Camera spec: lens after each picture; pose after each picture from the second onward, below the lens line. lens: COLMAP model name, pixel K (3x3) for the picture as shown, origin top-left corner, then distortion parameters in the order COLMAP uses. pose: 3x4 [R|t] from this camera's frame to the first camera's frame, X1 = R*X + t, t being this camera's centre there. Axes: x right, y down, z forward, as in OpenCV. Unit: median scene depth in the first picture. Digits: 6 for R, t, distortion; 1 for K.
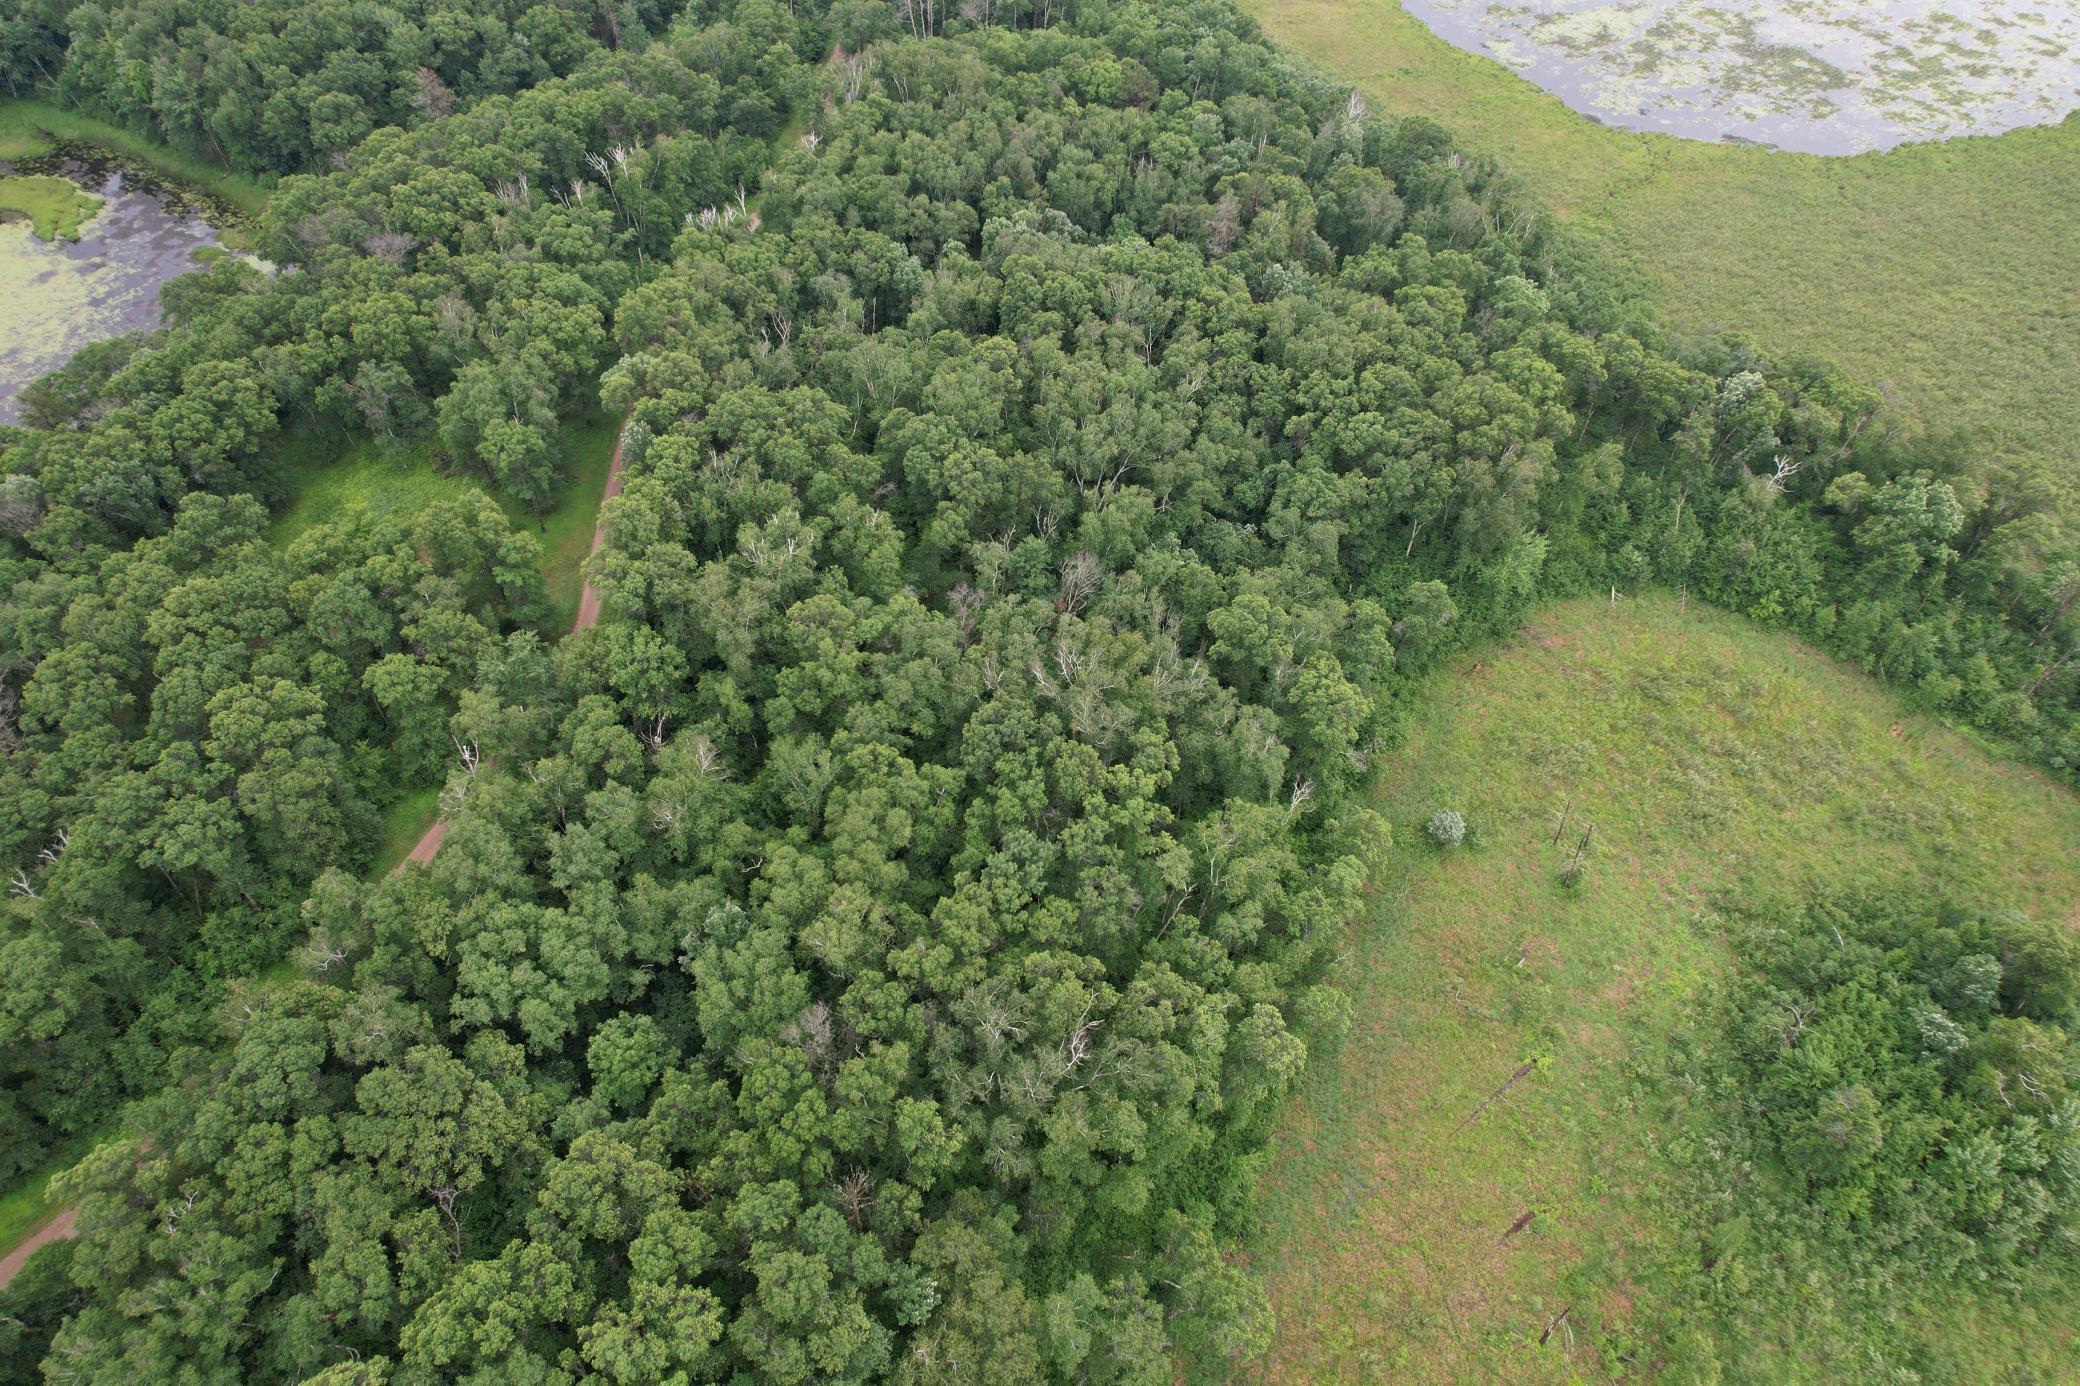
lens RADIAL K [[1329.8, 0, 1042.6], [0, 1329.8, 689.5], [0, 0, 1]] dist [-0.077690, 0.071184]
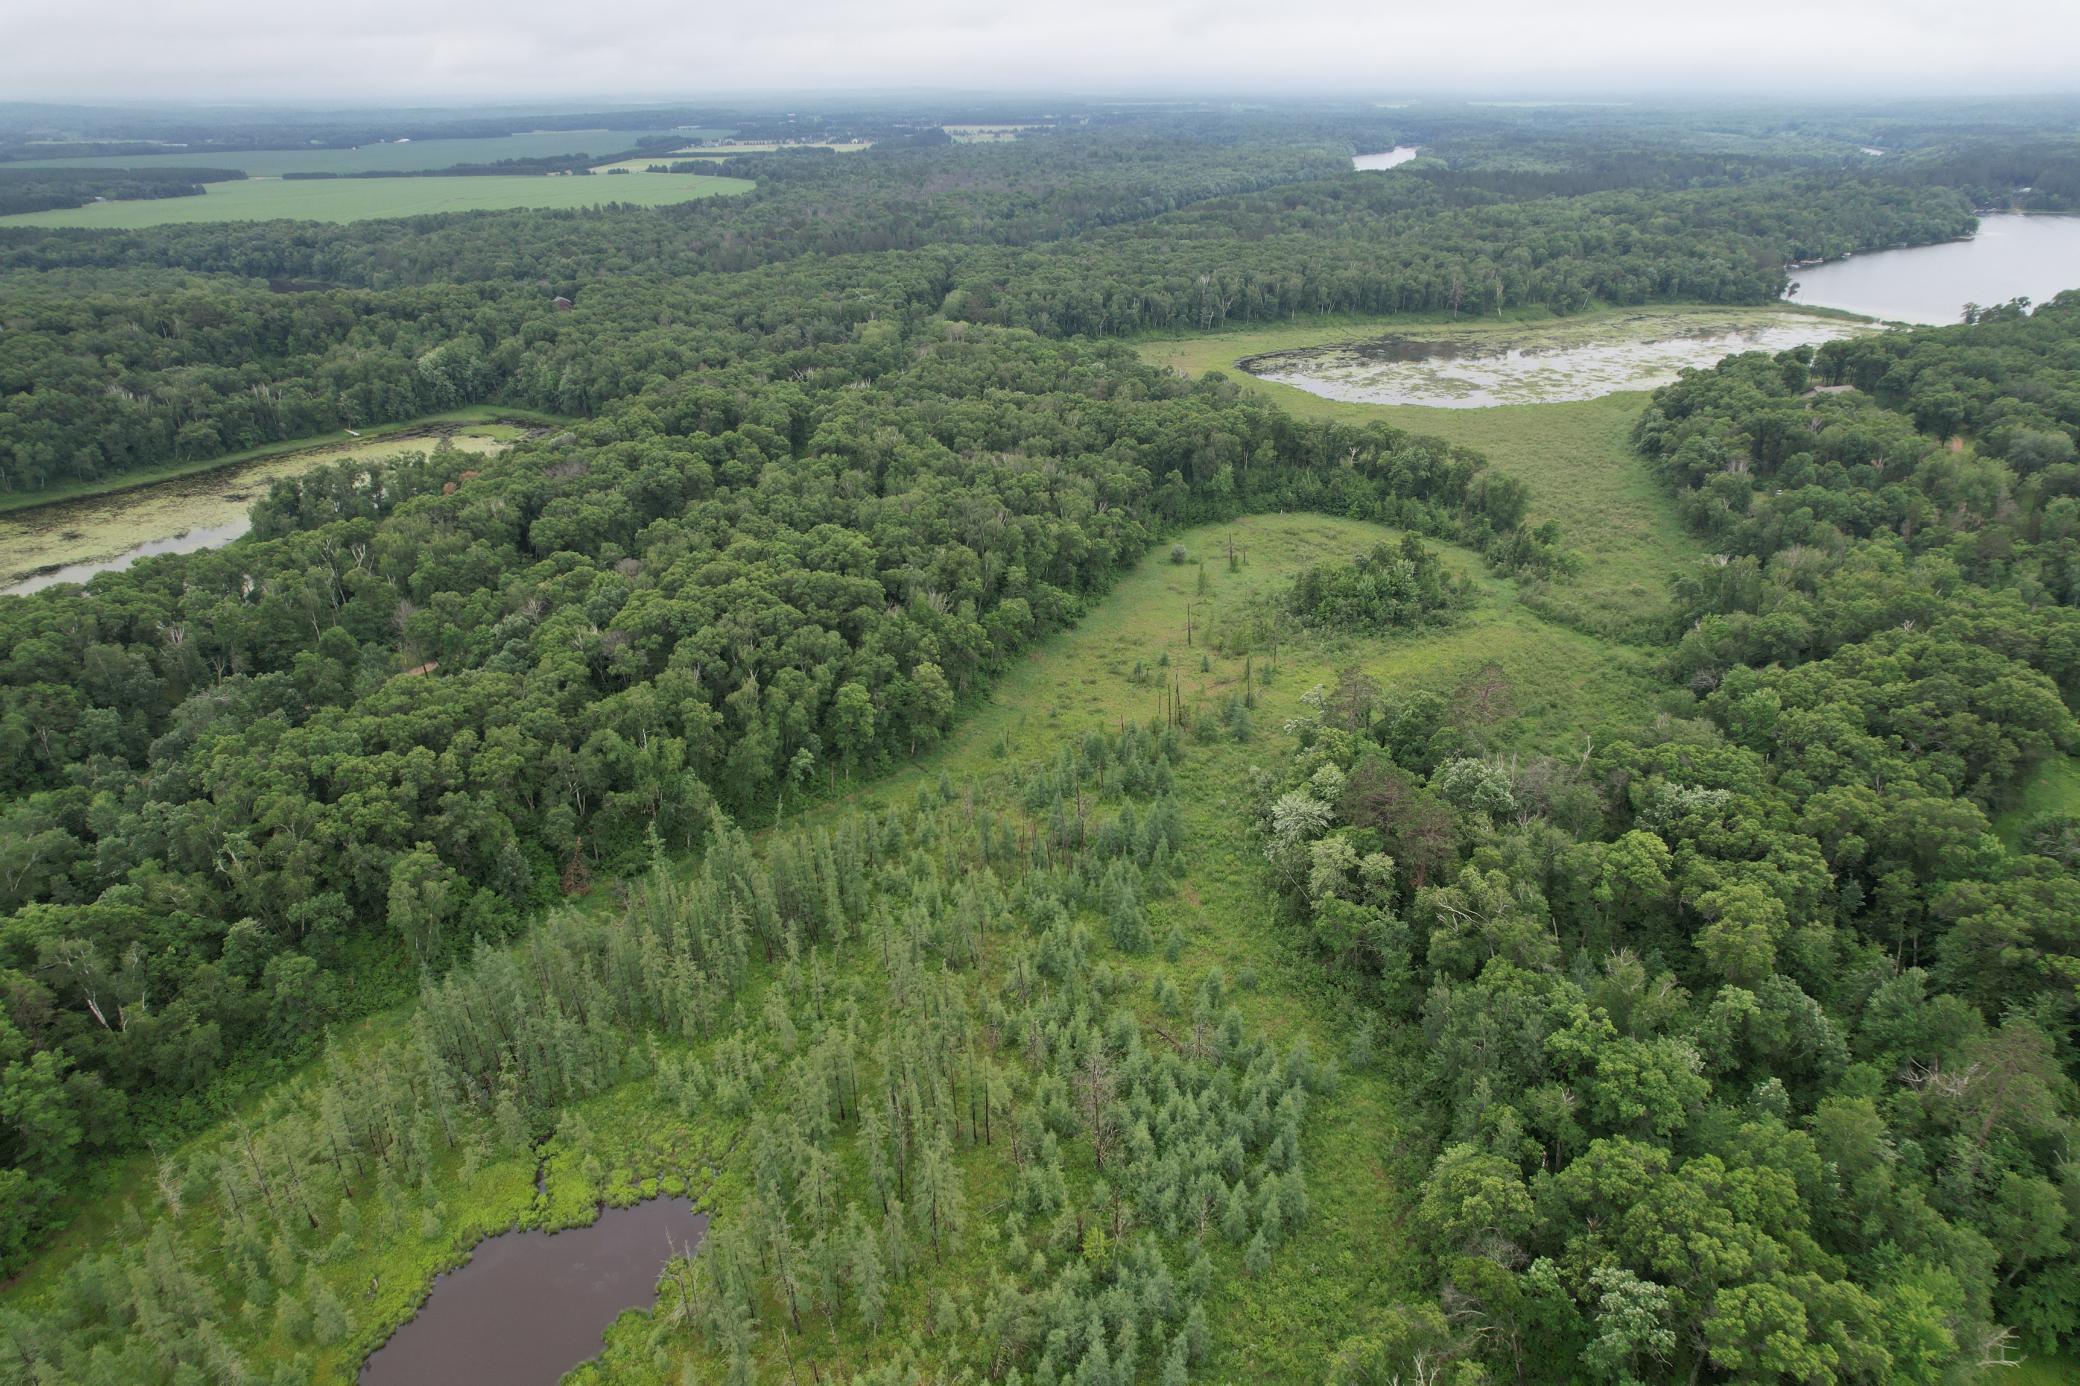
lens RADIAL K [[1329.8, 0, 1048.3], [0, 1329.8, 701.3], [0, 0, 1]] dist [-0.077690, 0.071184]
pose [[0.999644, -0.012726, -0.023442, 0.111069], [0.002736, 0.923133, -0.384470, 1.001322], [0.026533, 0.384269, 0.922840, -0.820274]]
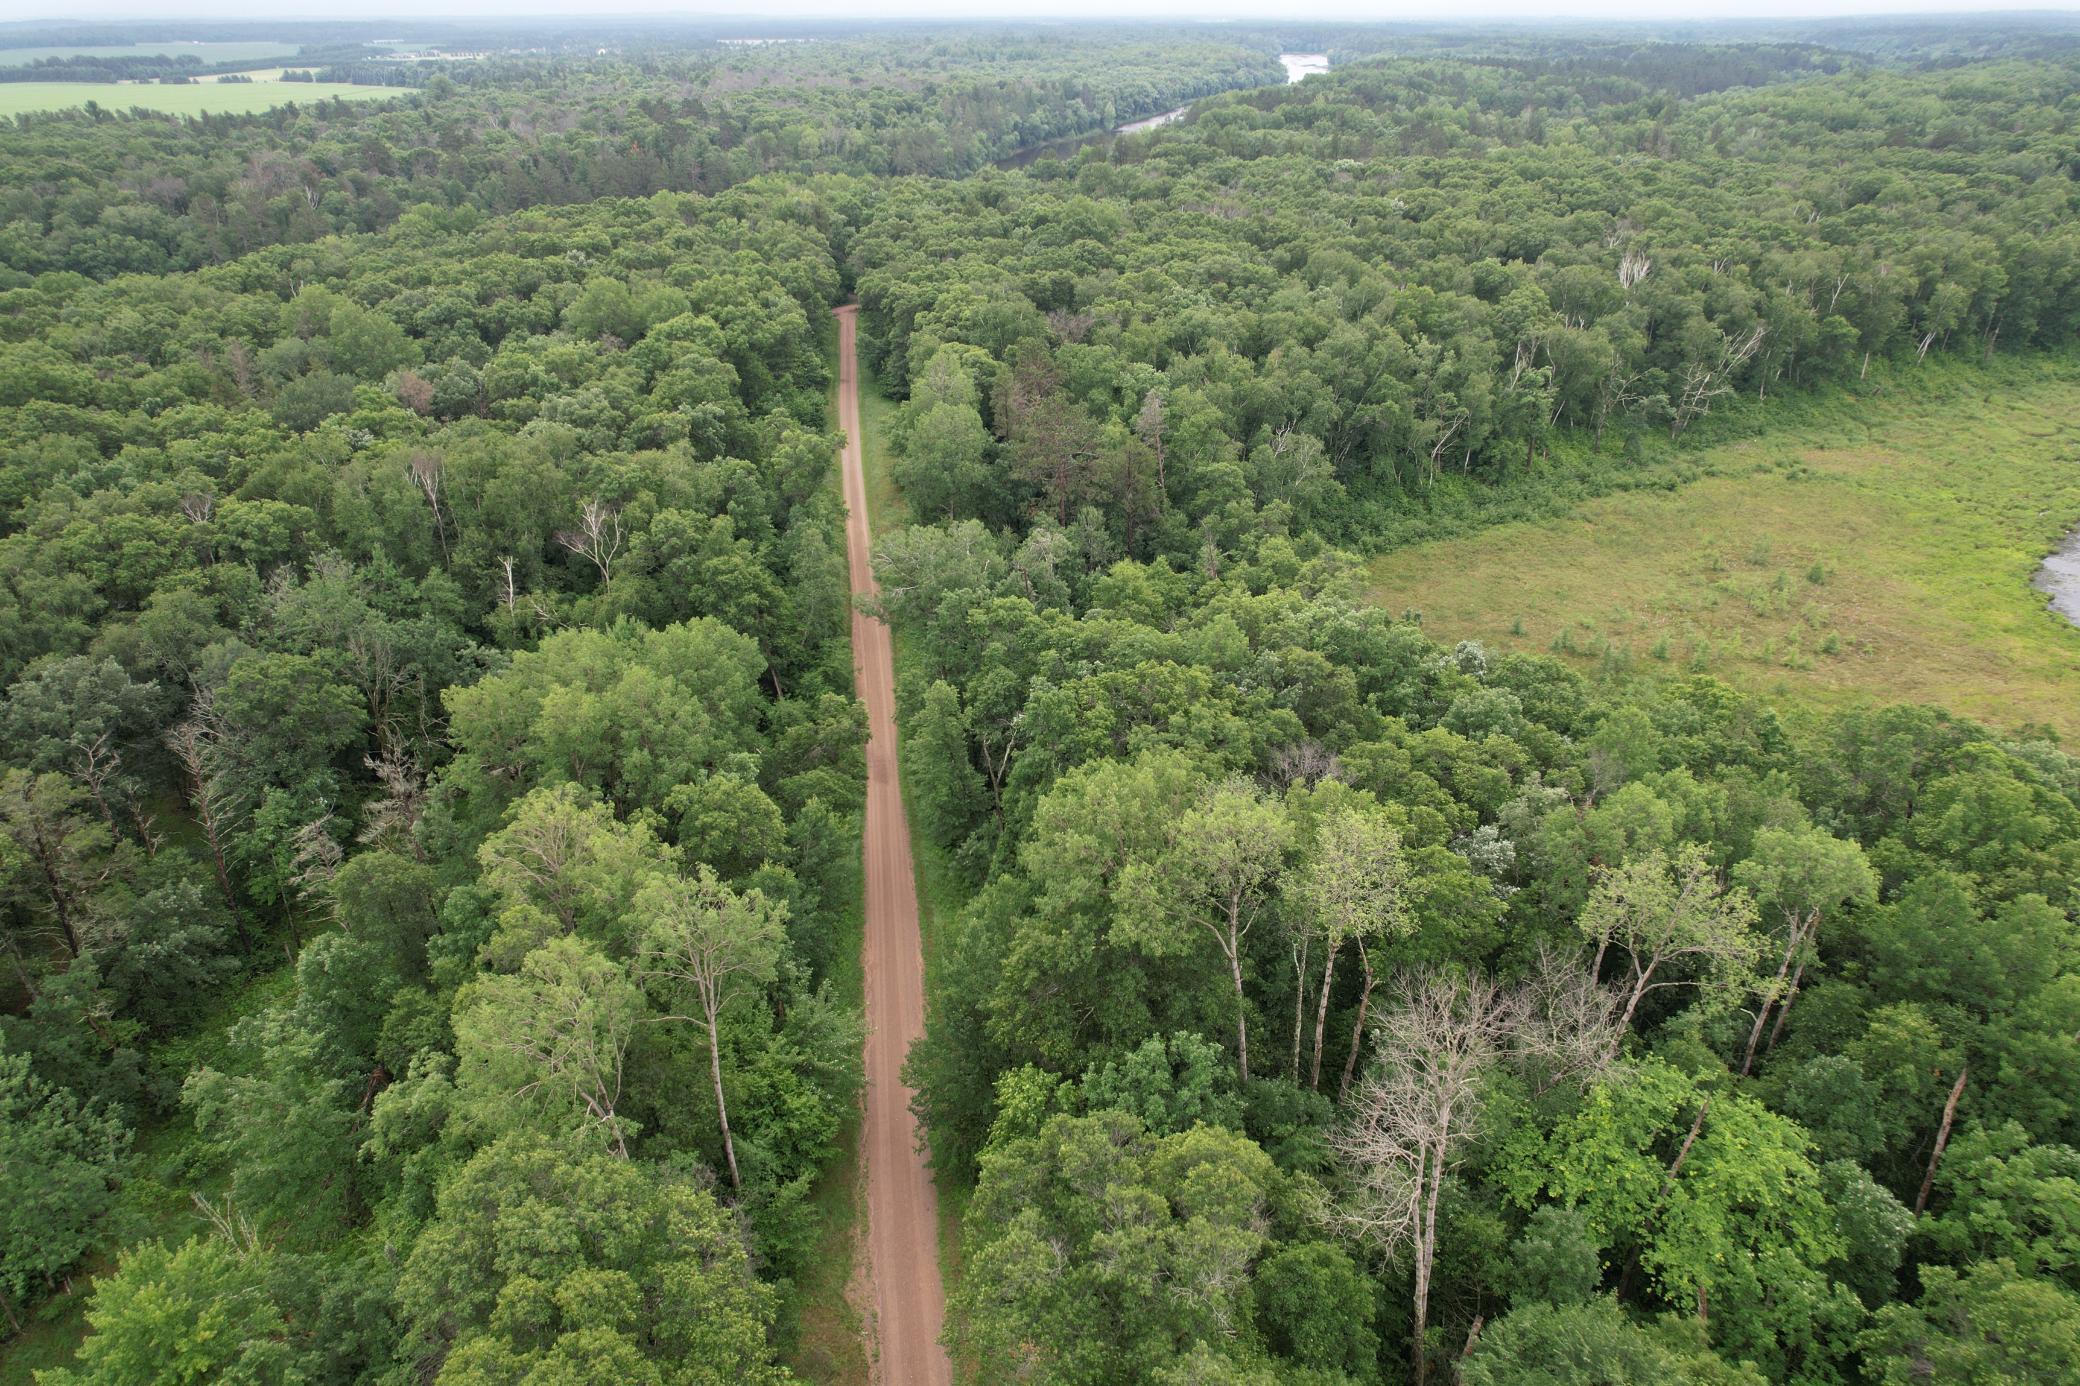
lens RADIAL K [[1329.8, 0, 1037.5], [0, 1329.8, 701.0], [0, 0, 1]] dist [-0.077690, 0.071184]
pose [[0.990825, -0.080607, 0.108478, -0.231564], [0.112895, 0.934906, -0.336461, -0.734357], [-0.074296, 0.345620, 0.935429, 1.132629]]
